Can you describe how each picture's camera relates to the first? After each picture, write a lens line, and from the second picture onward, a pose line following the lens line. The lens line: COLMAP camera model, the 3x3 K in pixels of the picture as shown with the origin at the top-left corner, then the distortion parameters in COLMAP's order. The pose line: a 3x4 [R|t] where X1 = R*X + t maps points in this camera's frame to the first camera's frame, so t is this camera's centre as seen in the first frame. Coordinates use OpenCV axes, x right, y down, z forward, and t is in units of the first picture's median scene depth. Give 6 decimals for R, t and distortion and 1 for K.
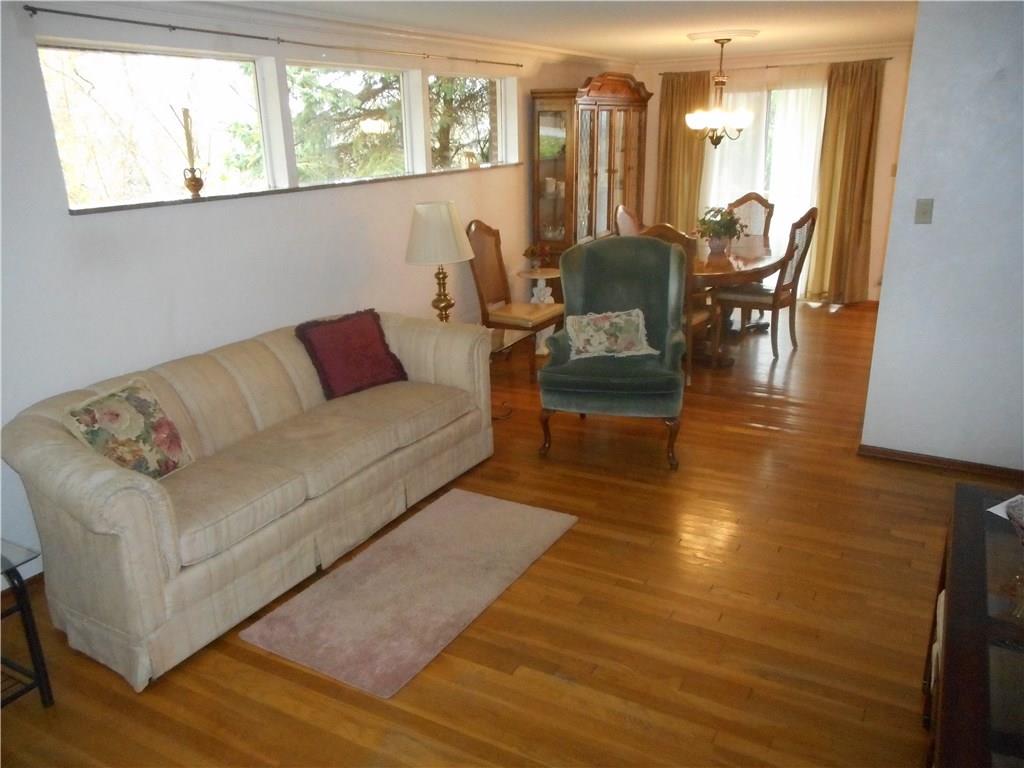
lens RADIAL K [[778.2, 0, 511.4], [0, 778.2, 382.0], [0, 0, 1]] dist [0.007568, 0.010308]
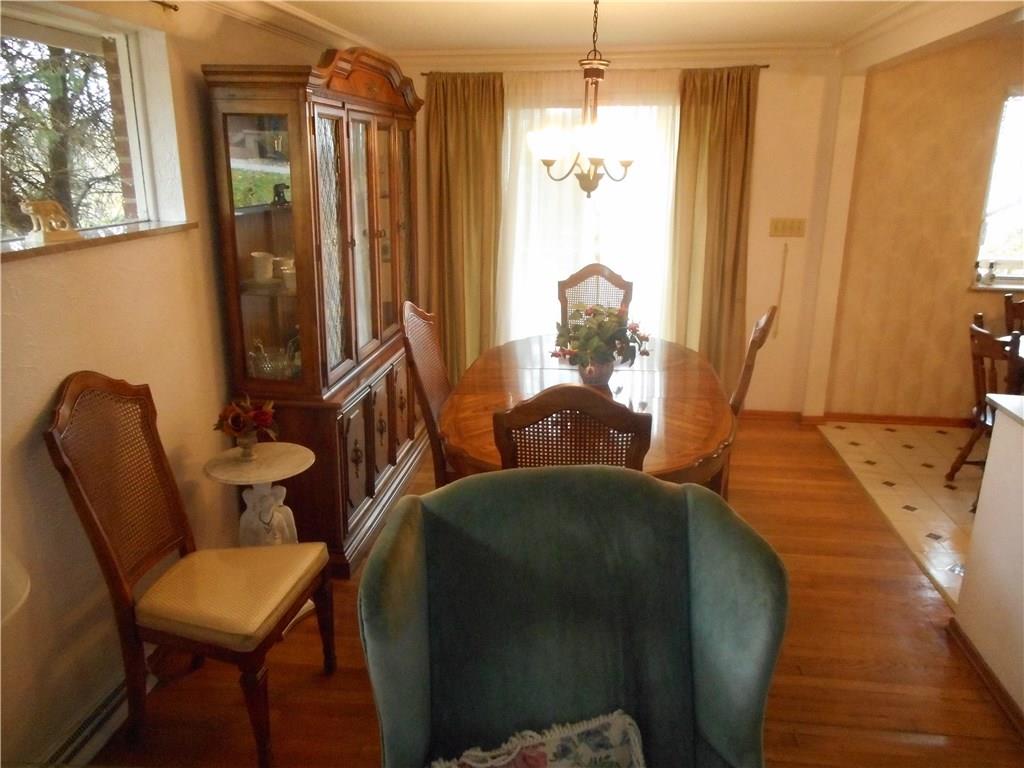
lens RADIAL K [[778.2, 0, 511.4], [0, 778.2, 382.0], [0, 0, 1]] dist [0.007568, 0.010308]
pose [[0.929160, -0.078846, 0.361171, 0.013225], [0.093882, 0.995288, -0.024245, -0.158431], [-0.357558, 0.056435, 0.932184, 0.506002]]
